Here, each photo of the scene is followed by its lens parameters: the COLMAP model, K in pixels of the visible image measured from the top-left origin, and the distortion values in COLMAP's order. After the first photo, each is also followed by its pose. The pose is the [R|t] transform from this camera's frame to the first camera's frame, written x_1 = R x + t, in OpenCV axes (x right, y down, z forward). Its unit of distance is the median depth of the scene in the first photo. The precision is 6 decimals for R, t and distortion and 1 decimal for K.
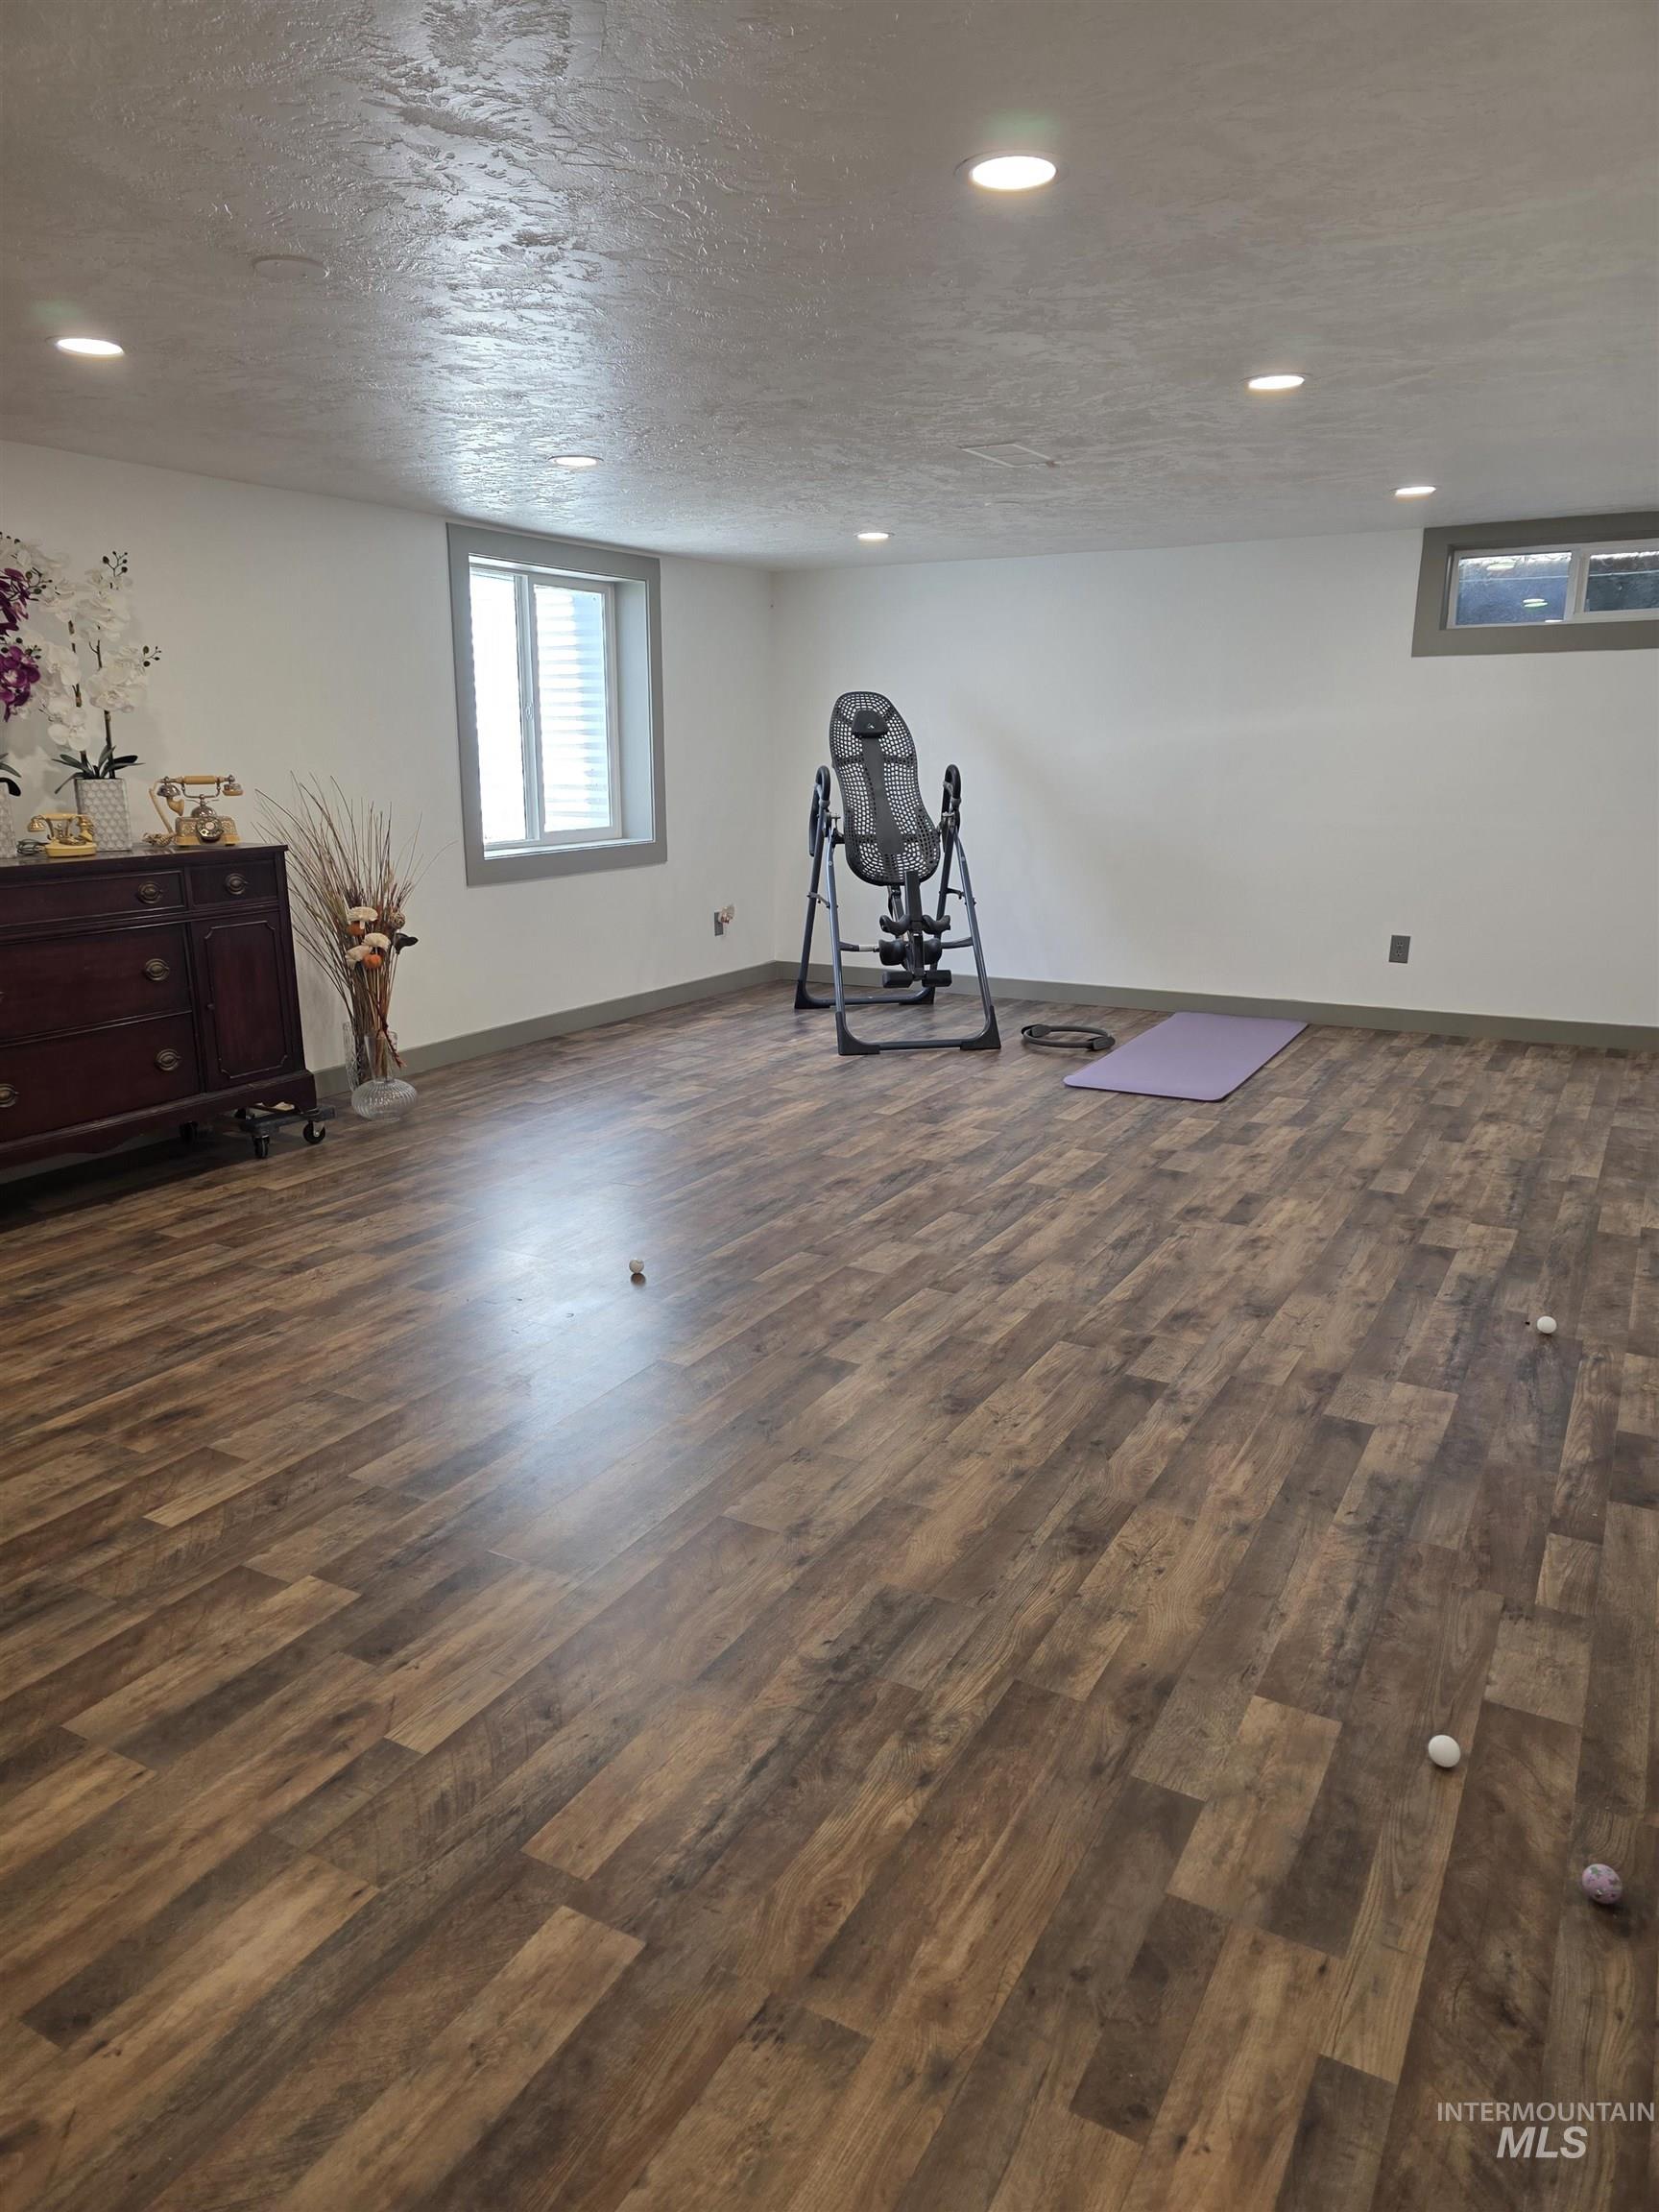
lens RADIAL K [[1508.2, 0, 821.7], [0, 1508.2, 1113.6], [0, 0, 1]] dist [0.060508, -0.017689]
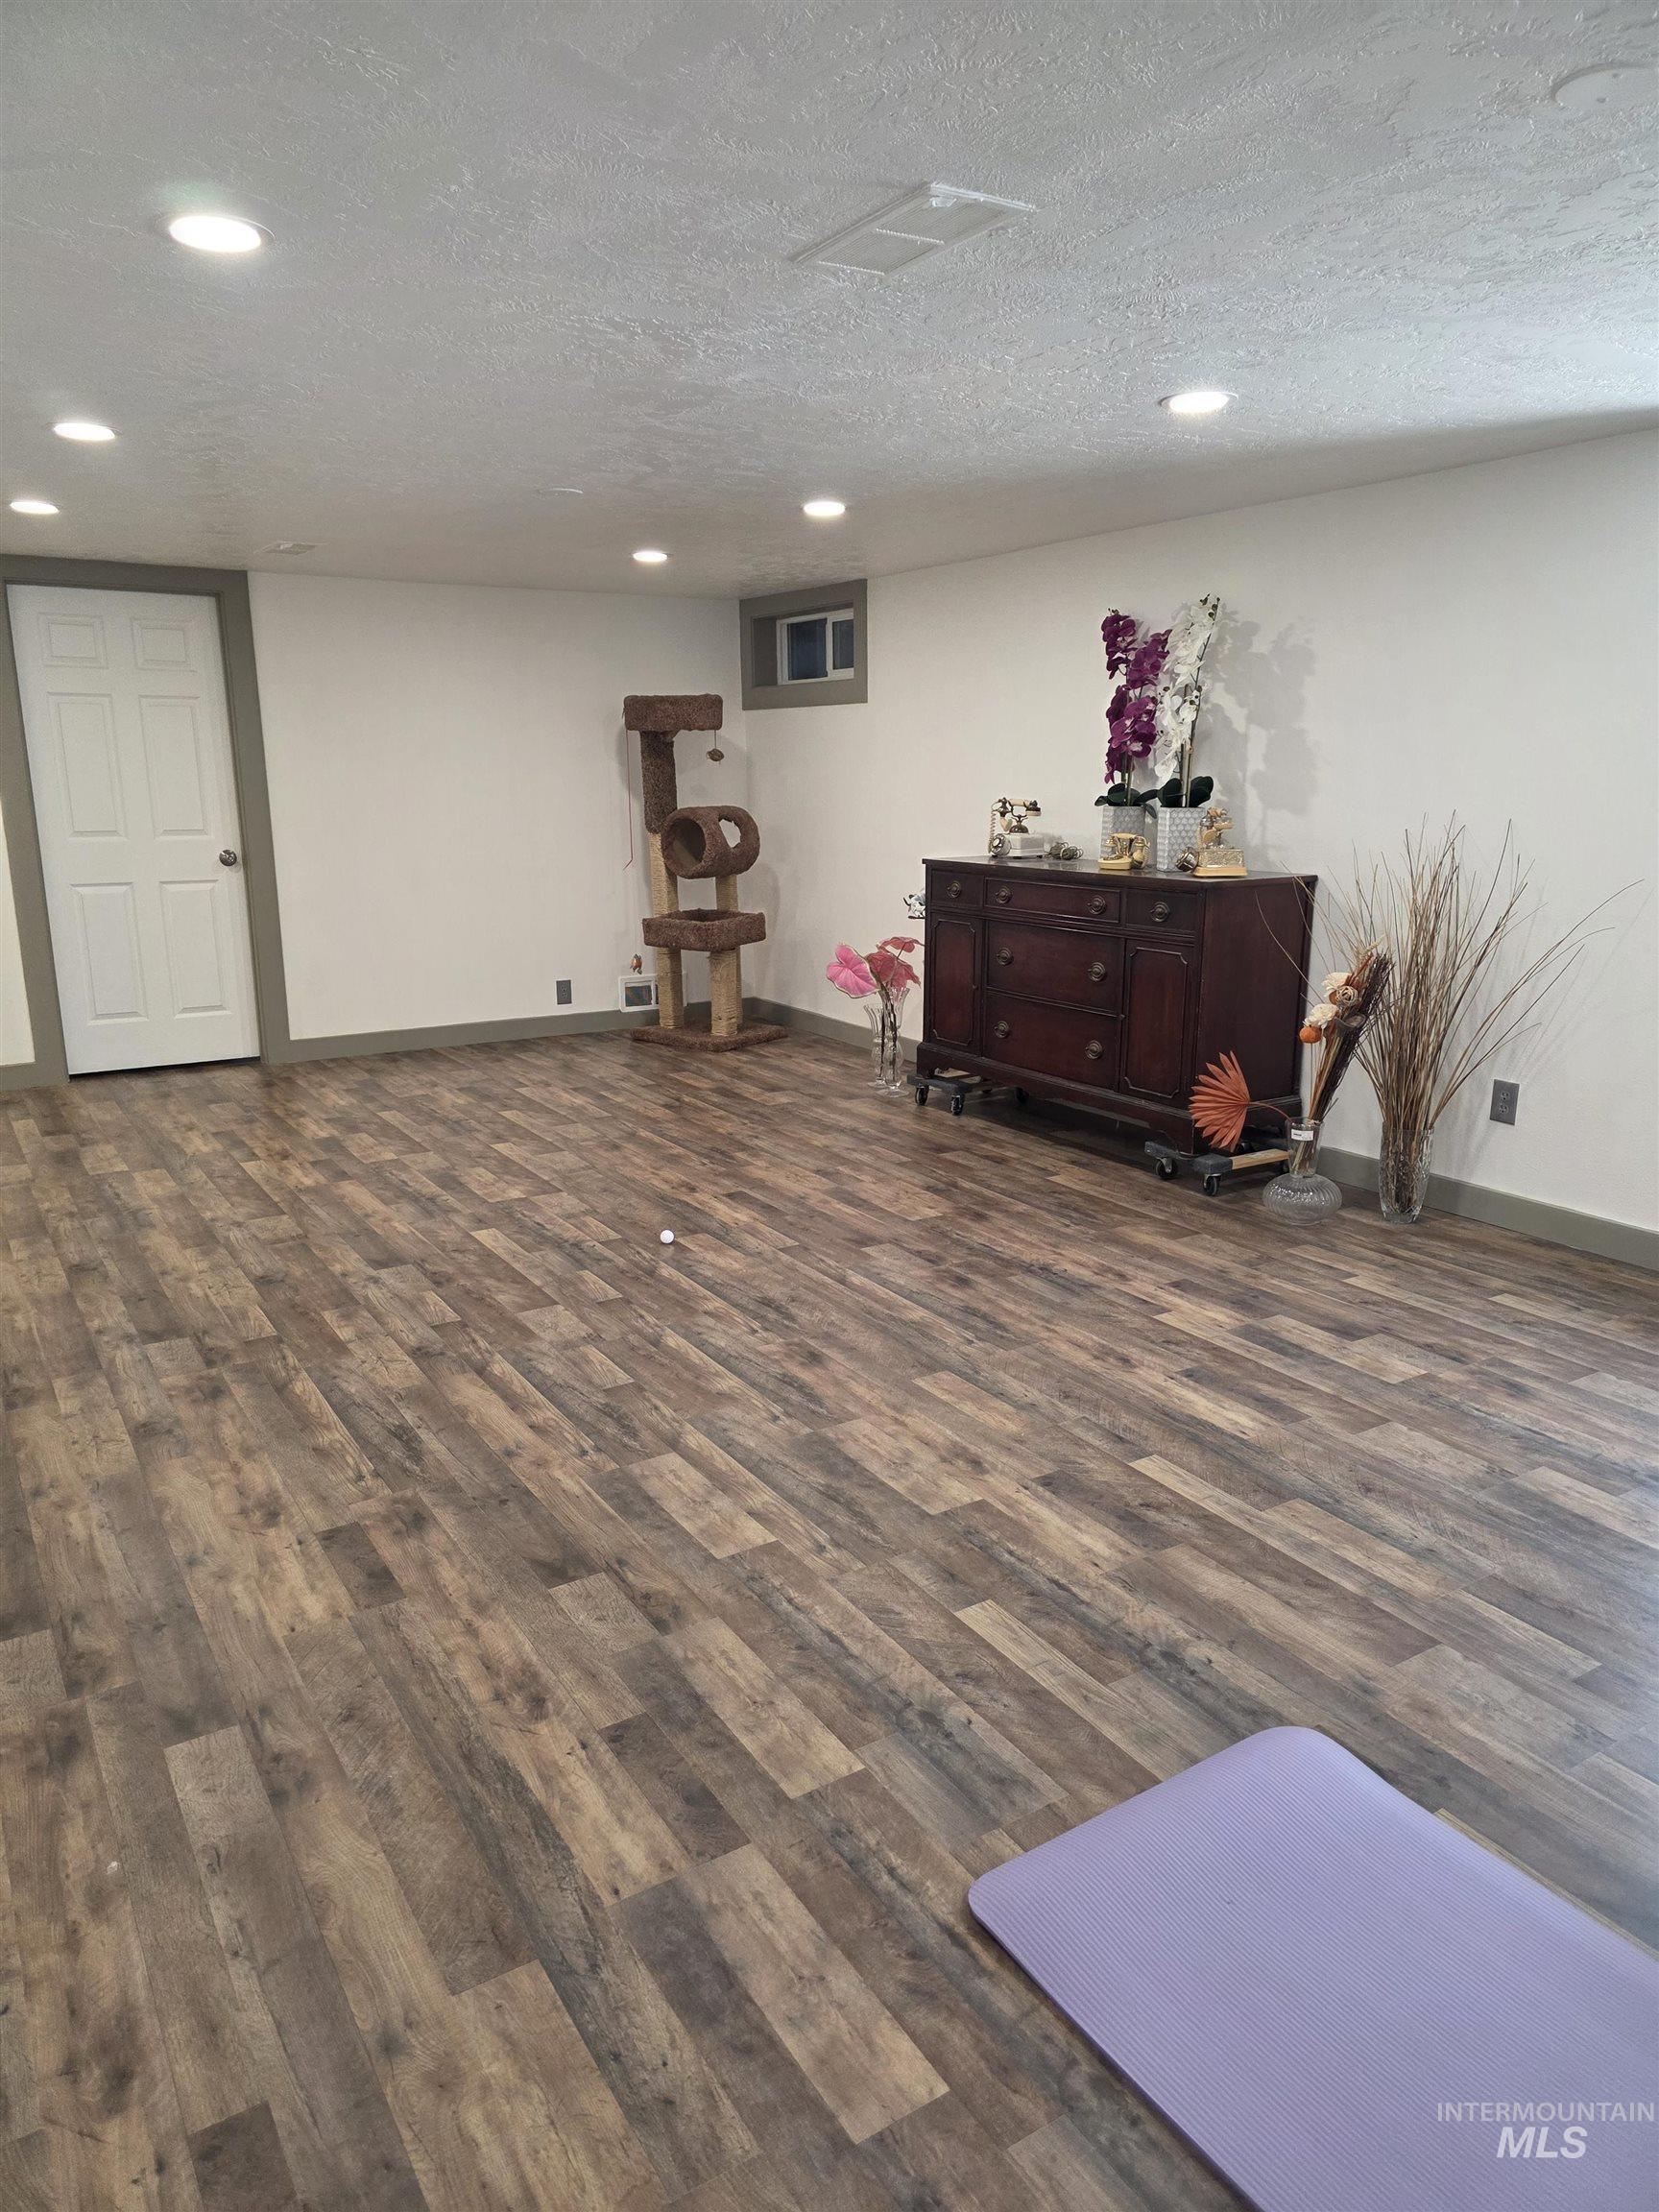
lens RADIAL K [[1508.2, 0, 823.3], [0, 1508.2, 1102.6], [0, 0, 1]] dist [0.060508, -0.017689]
pose [[-0.488499, 0.201677, -0.848937, 0.682510], [-0.205001, 0.919163, 0.336323, -0.356914], [0.848141, 0.338327, -0.407667, 1.367772]]
